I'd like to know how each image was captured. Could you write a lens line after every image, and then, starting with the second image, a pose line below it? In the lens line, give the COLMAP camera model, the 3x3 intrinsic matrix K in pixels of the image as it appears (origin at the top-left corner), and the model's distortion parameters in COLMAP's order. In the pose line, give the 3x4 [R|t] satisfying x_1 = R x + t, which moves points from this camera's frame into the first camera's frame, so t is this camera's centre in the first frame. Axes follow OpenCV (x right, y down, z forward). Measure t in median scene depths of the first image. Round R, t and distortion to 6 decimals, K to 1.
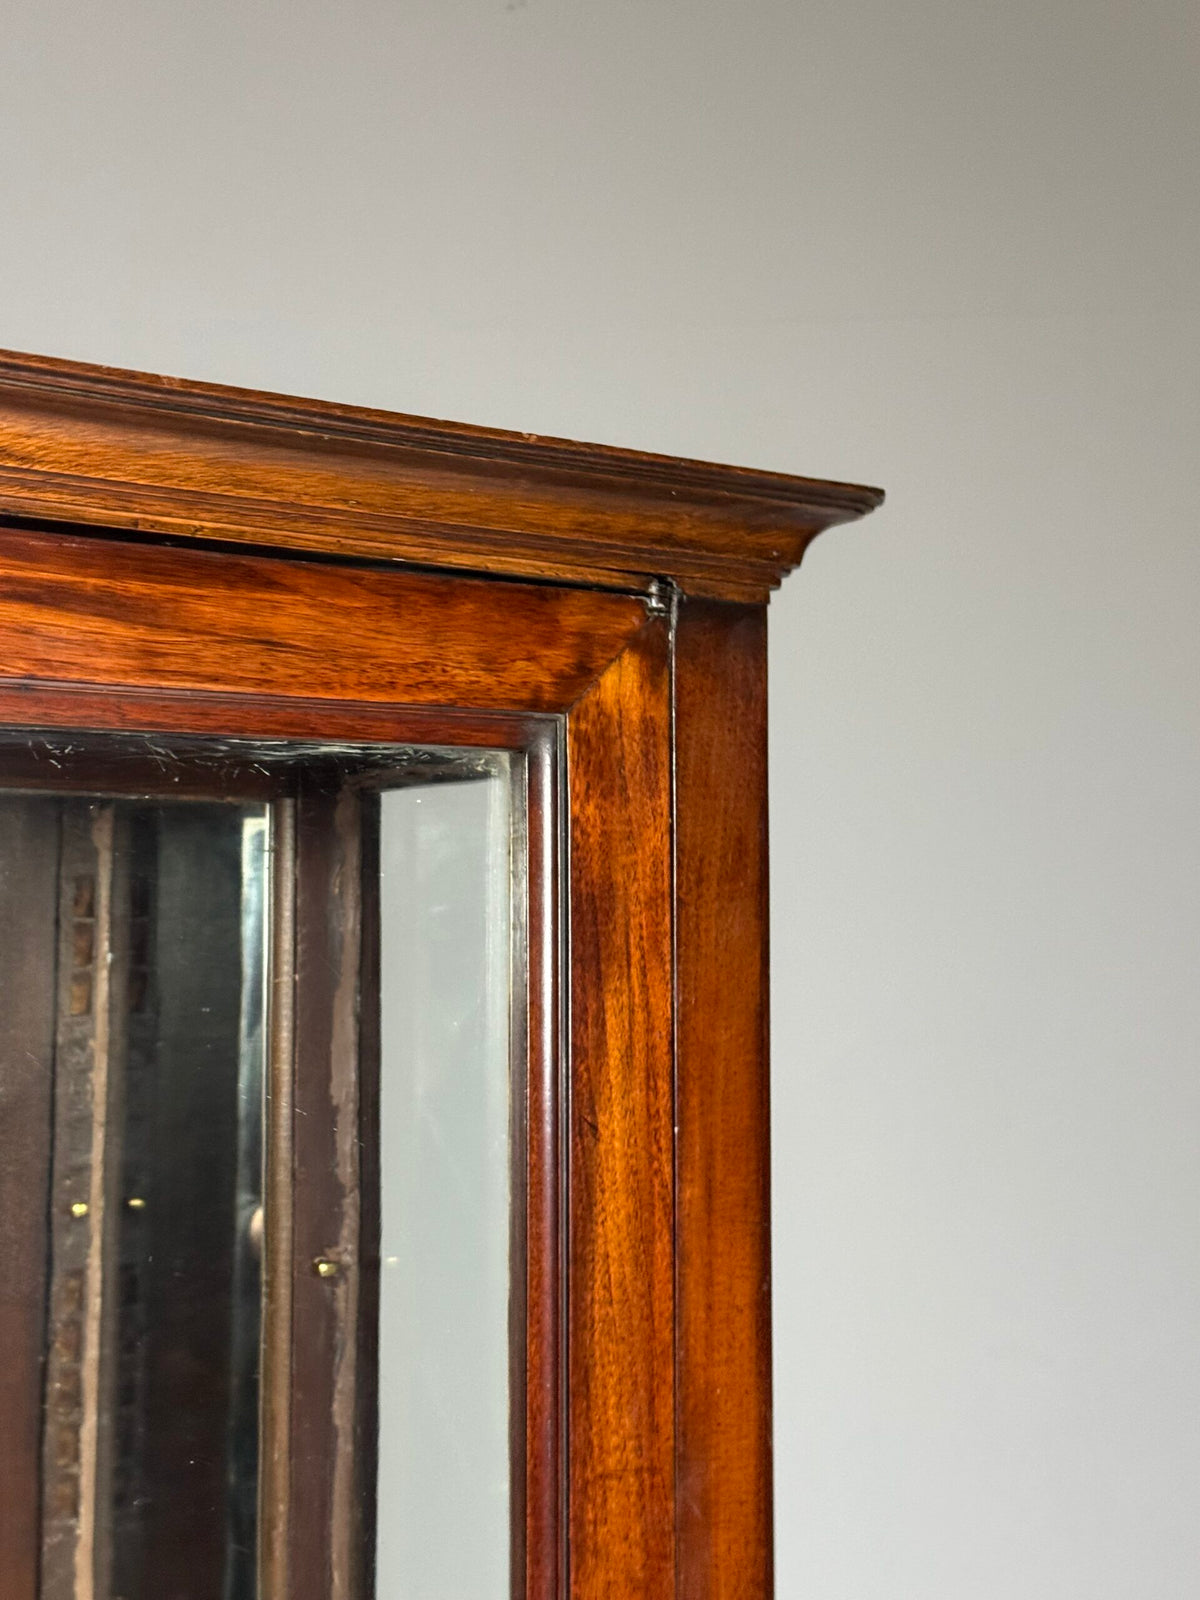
lens RADIAL K [[2451.1, 0, 641.6], [0, 2451.1, 786.5], [0, 0, 1]] dist [0.150545, 0.000000]
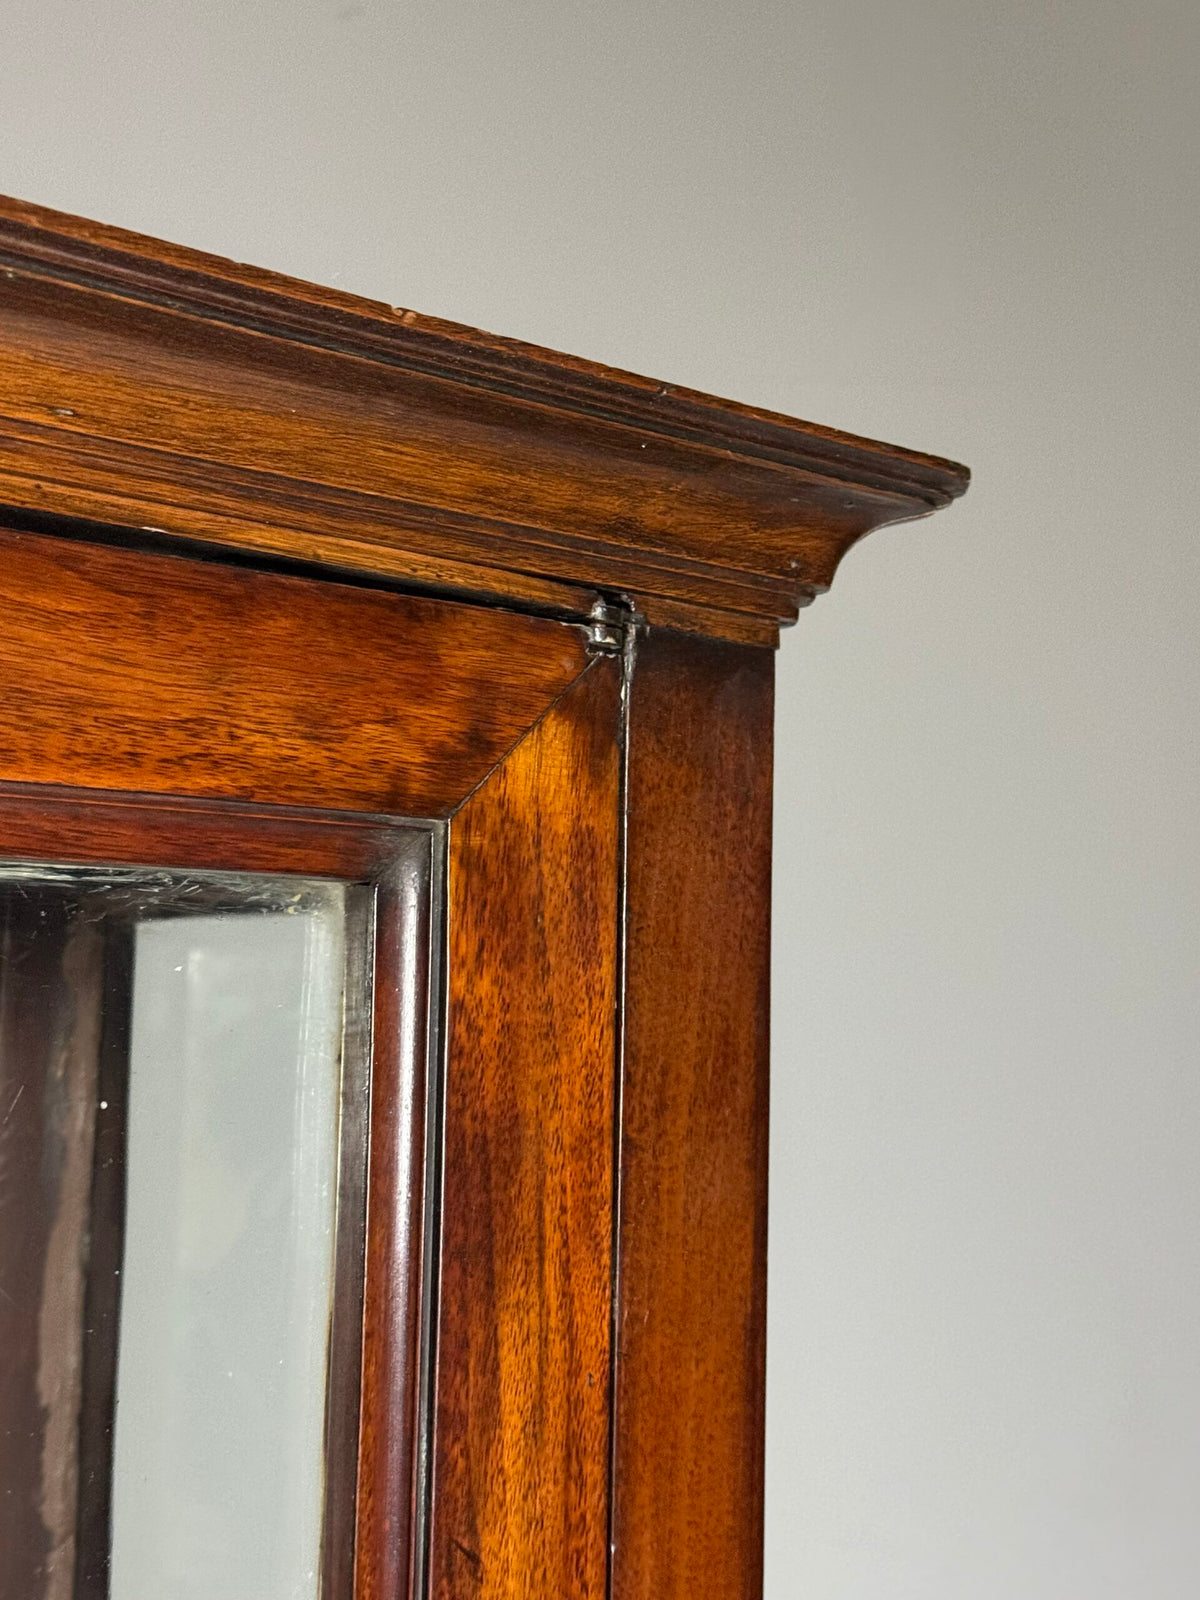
lens RADIAL K [[2386.5, 0, 655.4], [0, 2386.5, 800.8], [0, 0, 1]] dist [0.149570, 0.000000]
pose [[0.995642, 0.029655, 0.088419, -0.031682], [-0.026681, 0.999044, -0.034631, -0.015775], [-0.089362, 0.032121, 0.995481, 0.436179]]
